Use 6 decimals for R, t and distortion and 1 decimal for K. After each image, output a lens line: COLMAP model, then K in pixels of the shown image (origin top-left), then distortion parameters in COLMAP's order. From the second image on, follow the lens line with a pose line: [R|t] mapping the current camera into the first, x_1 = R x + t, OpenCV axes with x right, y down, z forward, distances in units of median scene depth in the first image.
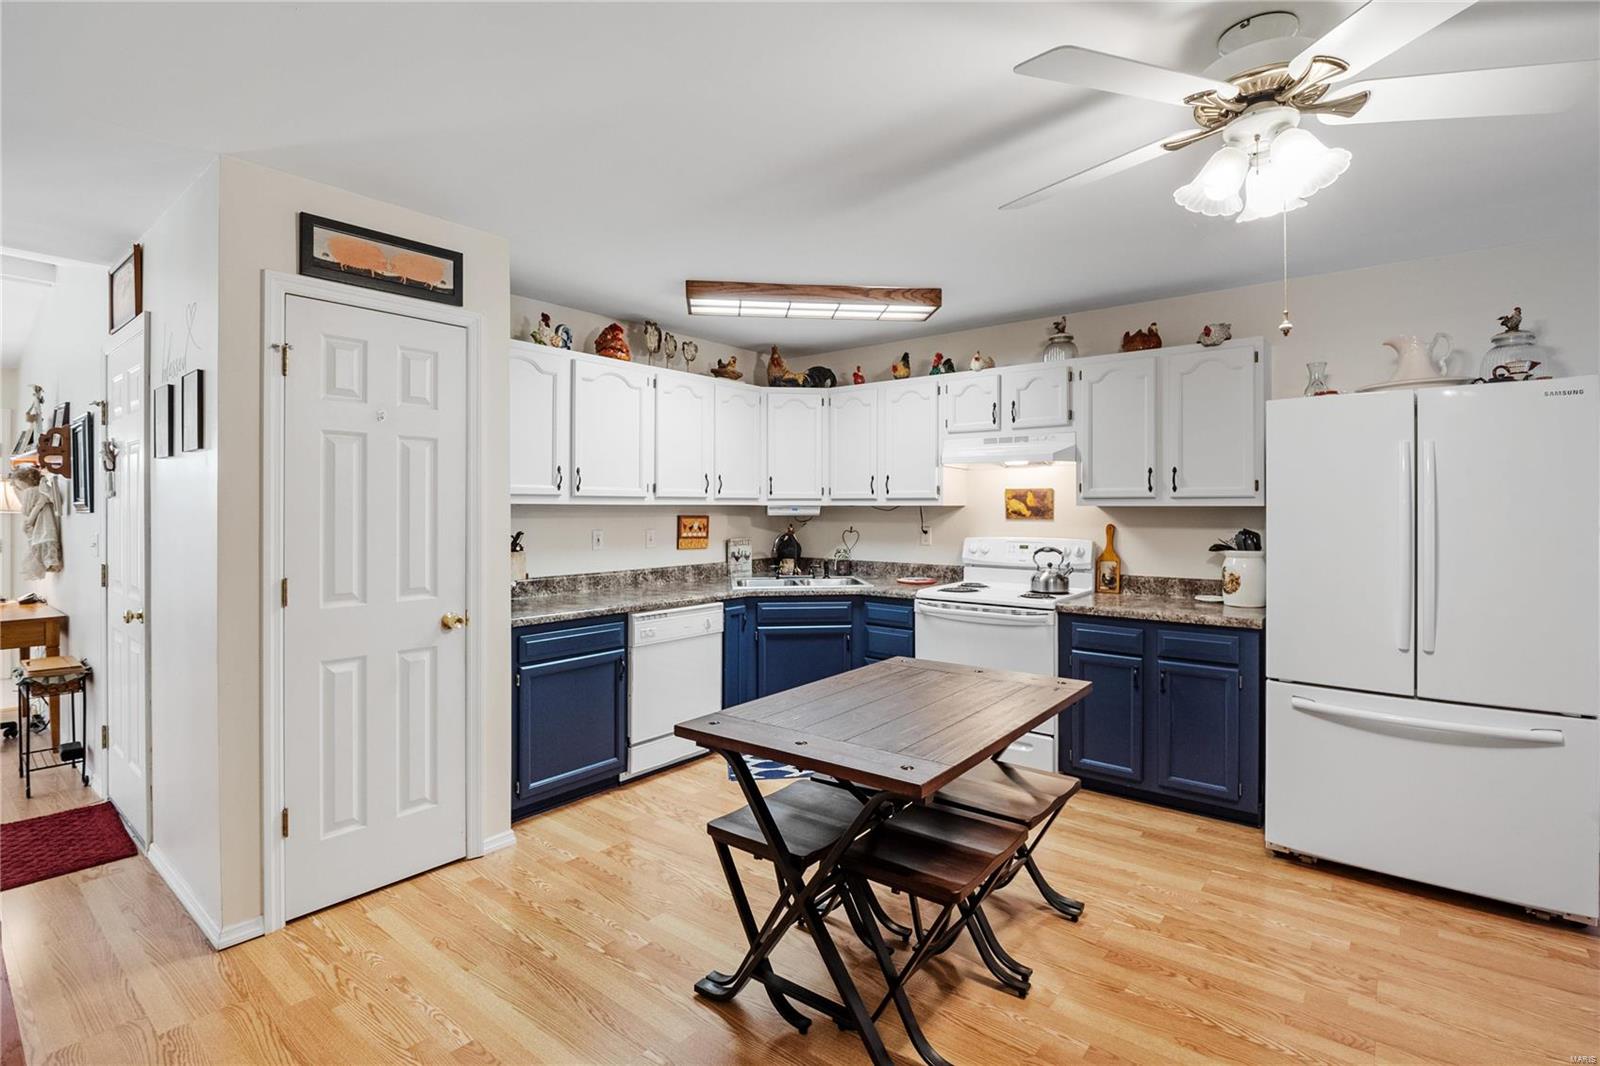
lens RADIAL K [[762.1, 0, 785.7], [0, 762.1, 511.0], [0, 0, 1]] dist [-0.009209, -0.001209]
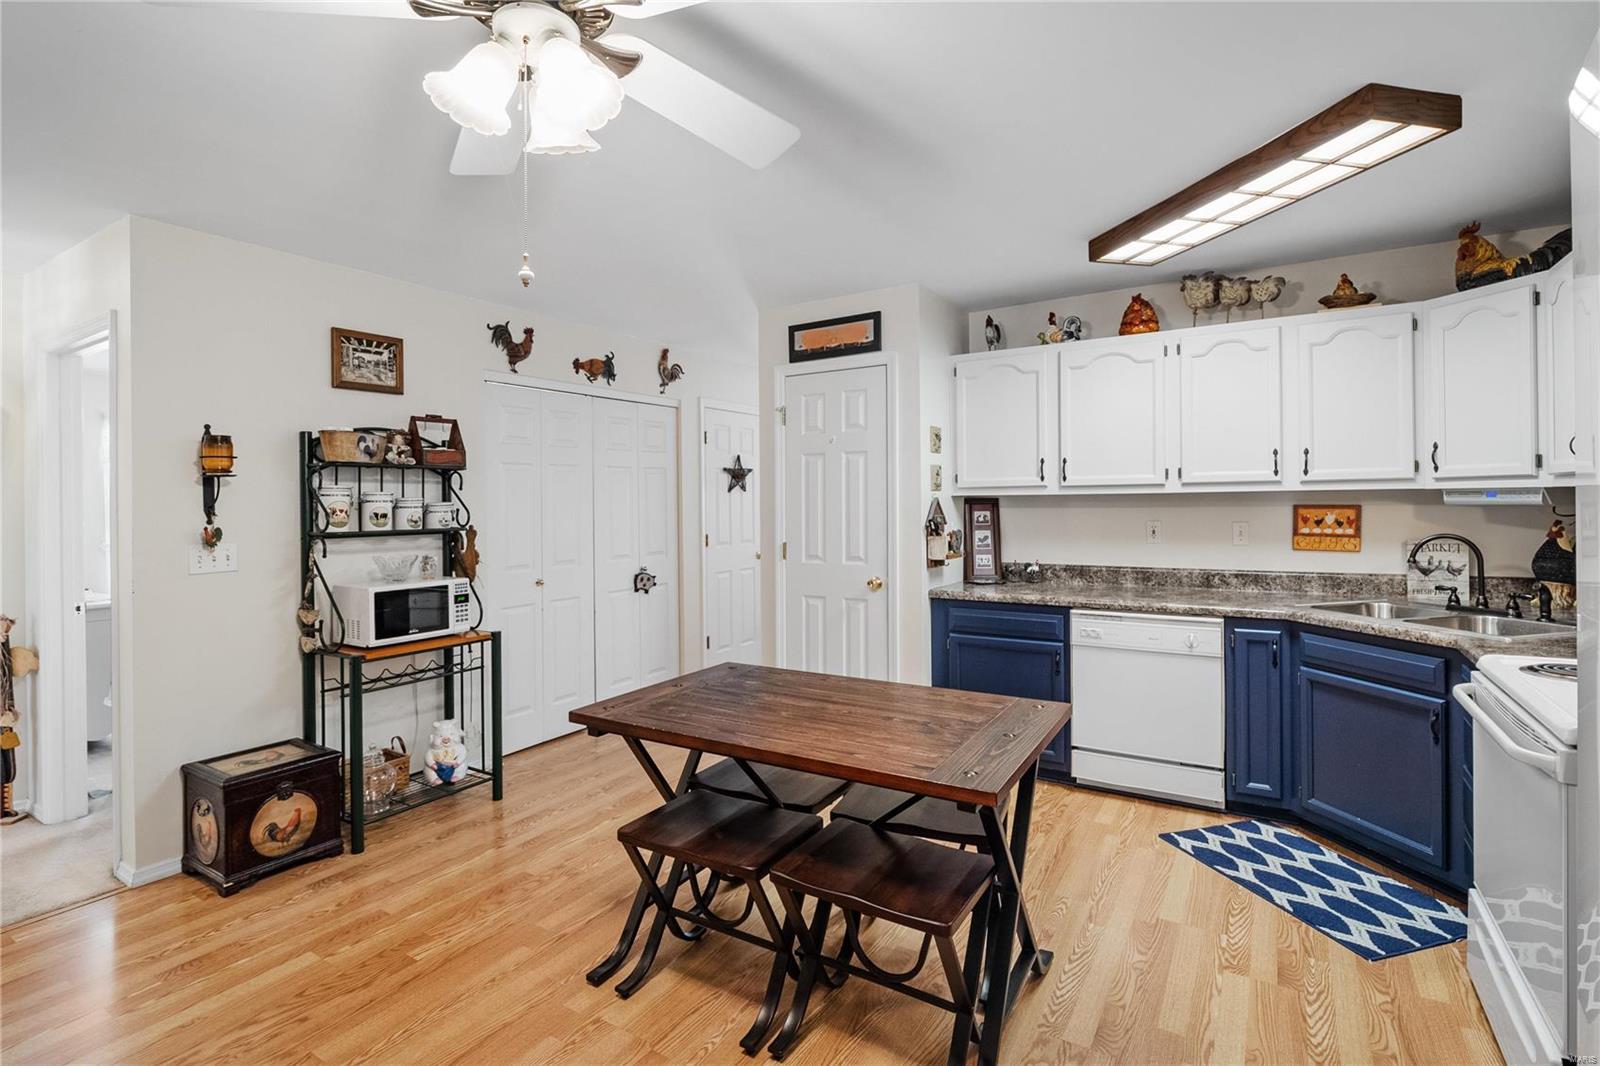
lens RADIAL K [[762.1, 0, 796.6], [0, 762.1, 499.4], [0, 0, 1]] dist [-0.009209, -0.001209]
pose [[0.115403, -0.002431, -0.993316, 0.631505], [0.010142, 0.999948, -0.001268, -0.004087], [0.993267, -0.009928, 0.115421, 0.491964]]
